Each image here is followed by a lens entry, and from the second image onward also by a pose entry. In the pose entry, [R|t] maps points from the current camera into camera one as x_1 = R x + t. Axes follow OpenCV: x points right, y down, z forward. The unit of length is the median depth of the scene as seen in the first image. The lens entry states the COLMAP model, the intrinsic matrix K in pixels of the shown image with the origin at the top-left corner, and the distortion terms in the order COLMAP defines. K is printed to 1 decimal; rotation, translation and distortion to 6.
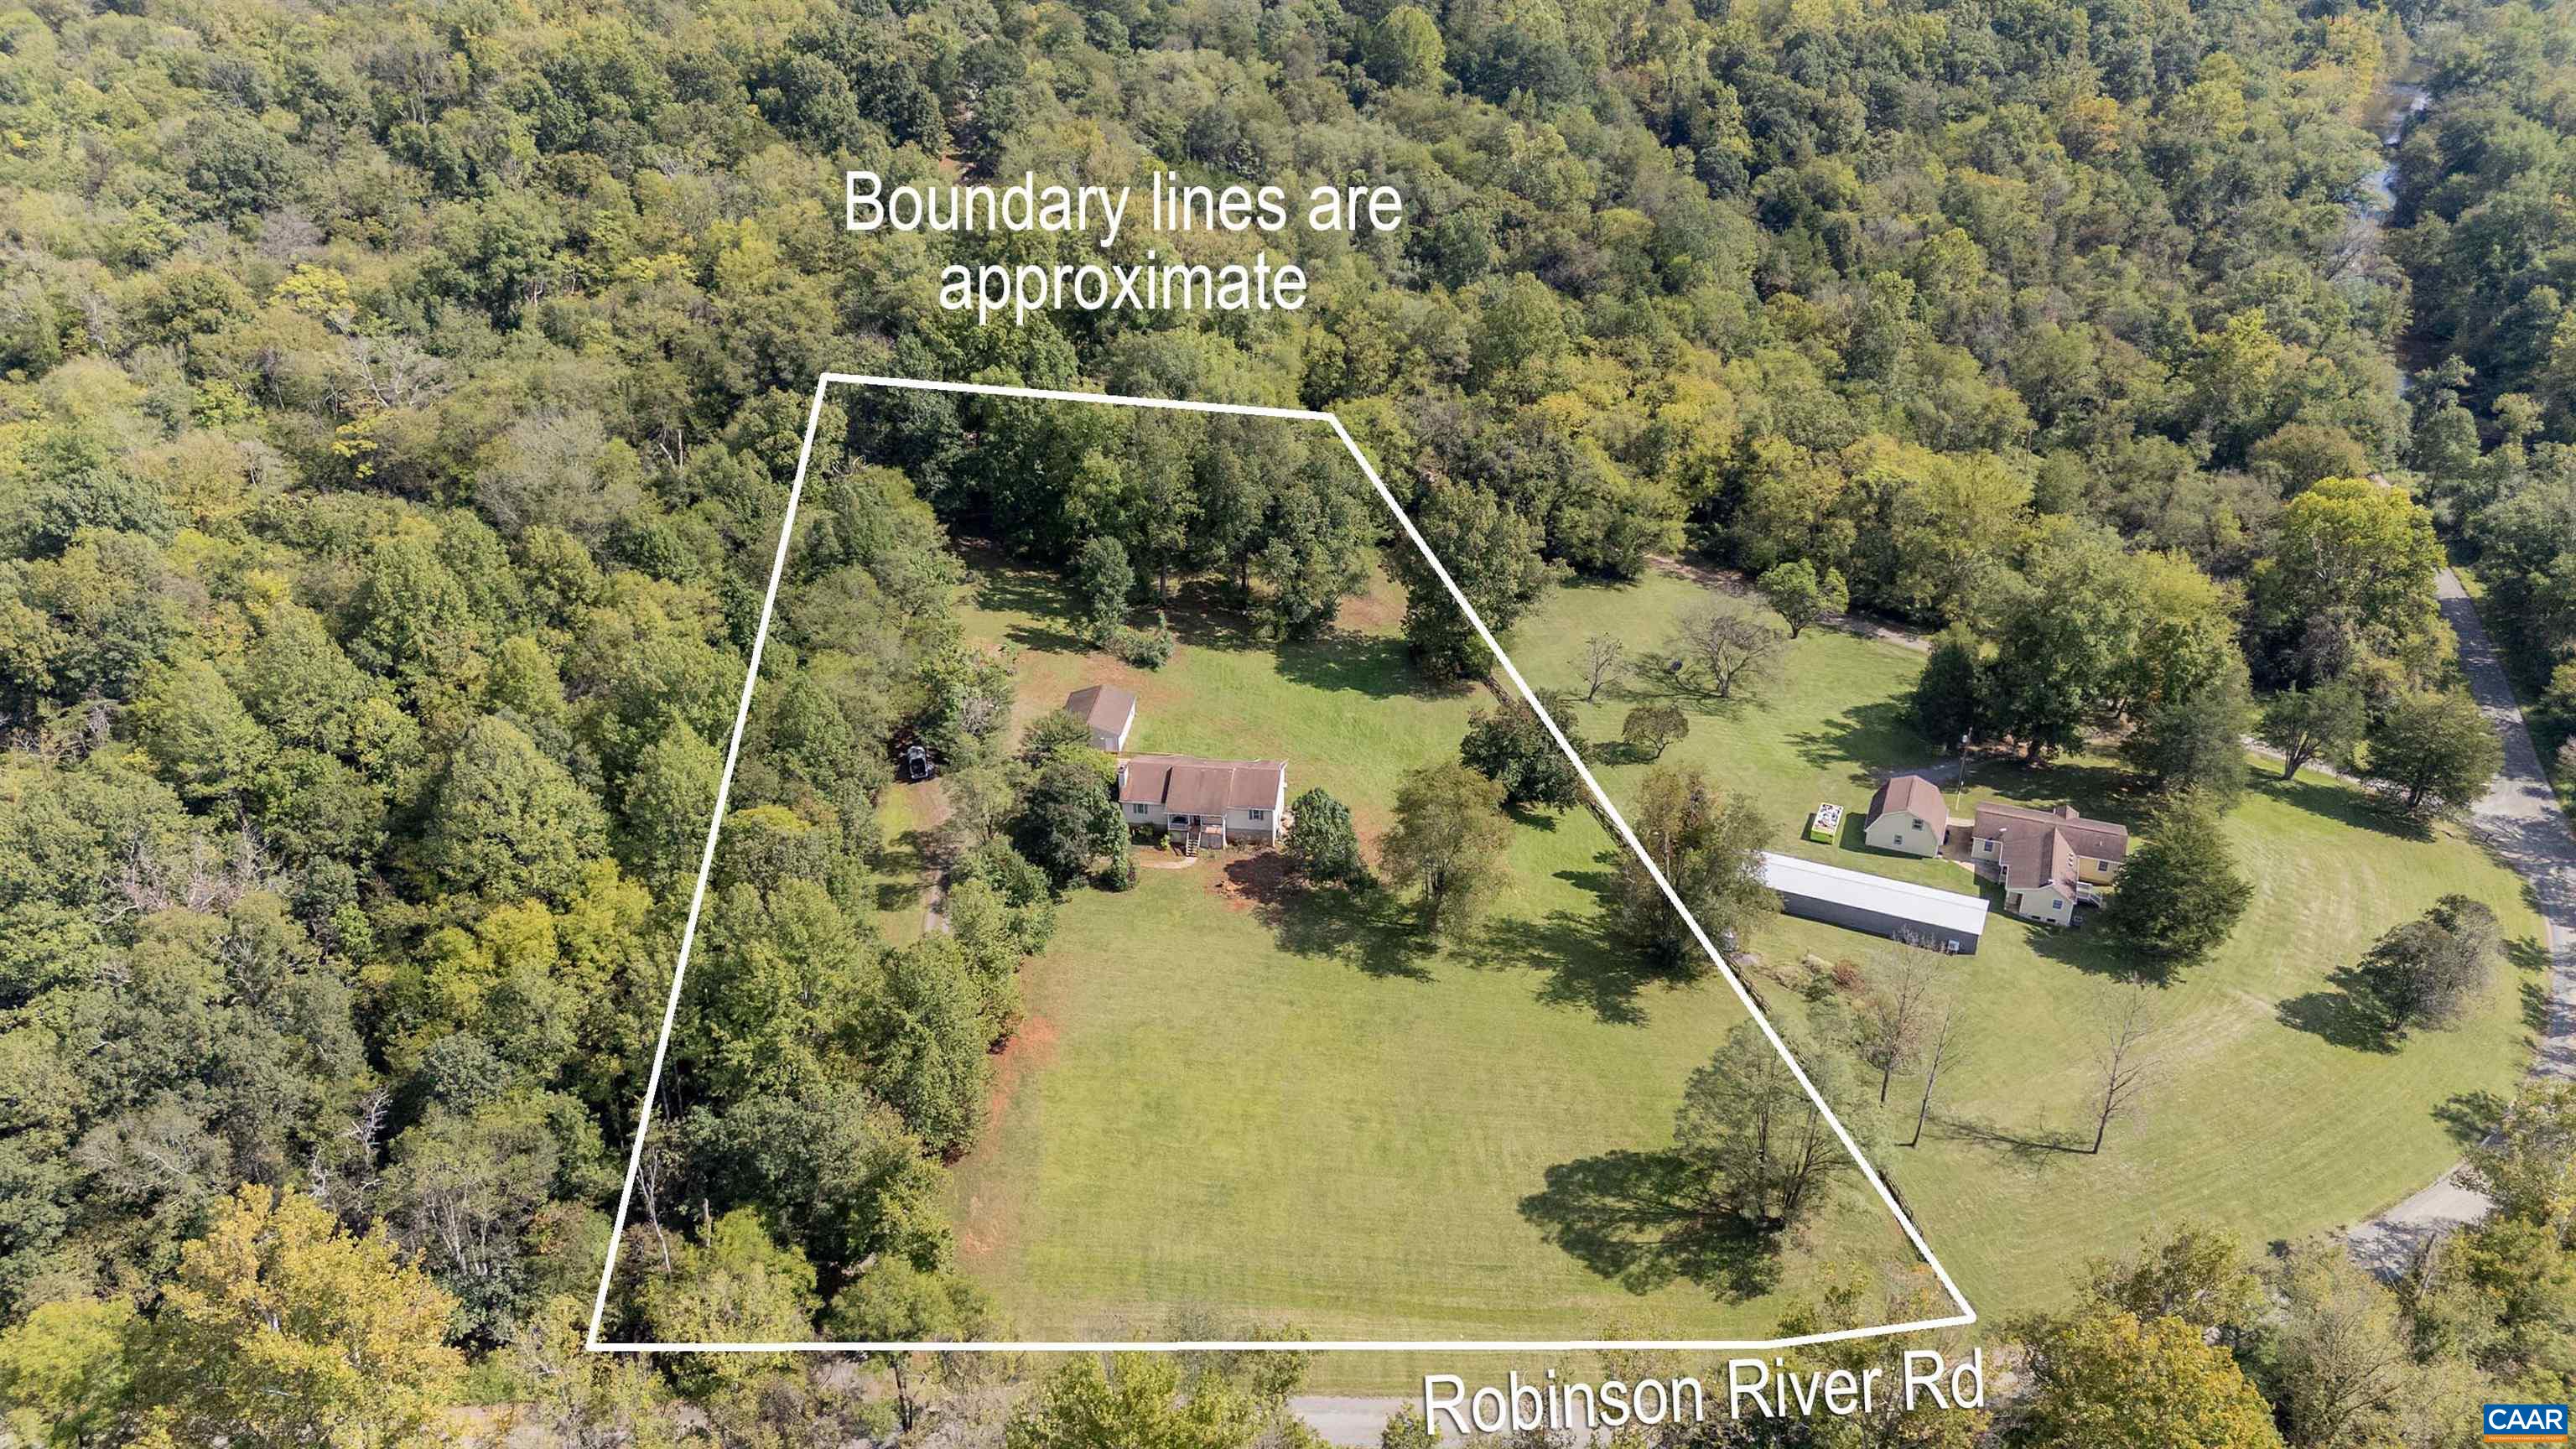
lens RADIAL K [[1855.9, 0, 1288.0], [0, 1855.9, 724.5], [0, 0, 1]] dist [0.133311, -0.114642]
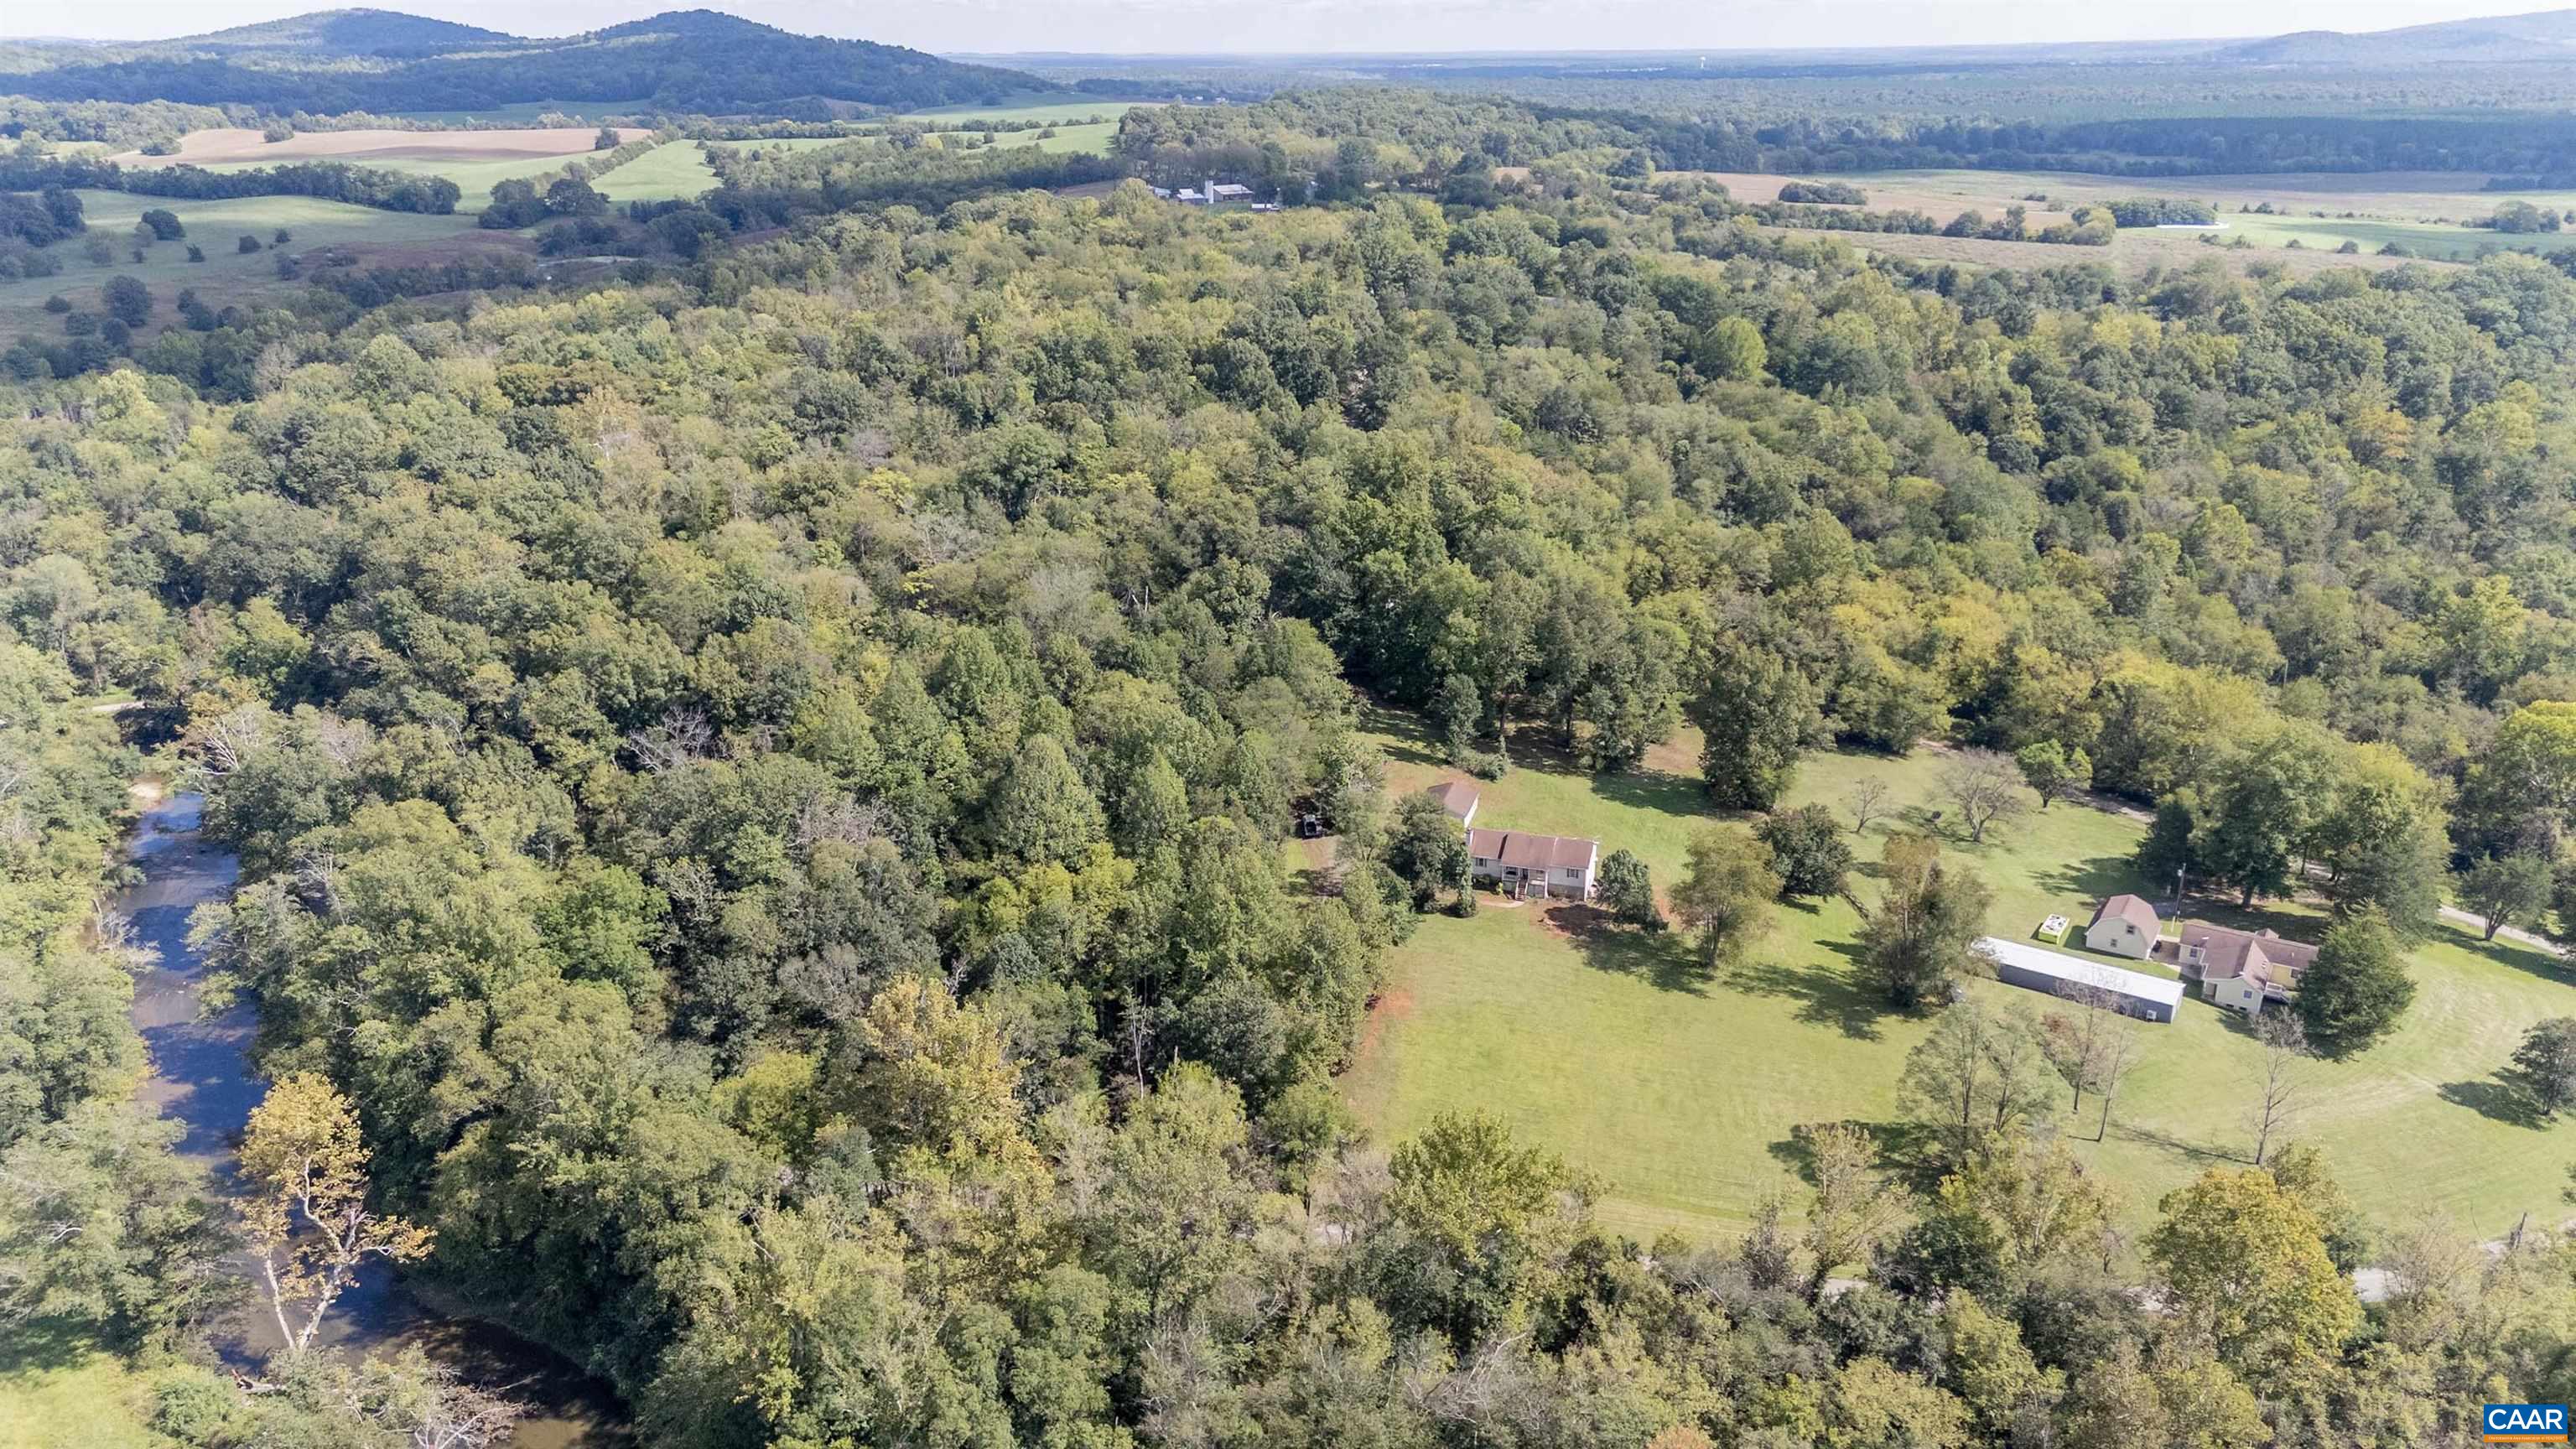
lens RADIAL K [[1786.2, 0, 1282.0], [0, 1786.2, 678.3], [0, 0, 1]] dist [0.129850, -0.077250]
pose [[0.982489, 0.066843, -0.173920, -0.005960], [-0.095848, 0.981772, -0.164126, 0.106259], [0.159779, 0.177922, 0.970986, -0.197996]]
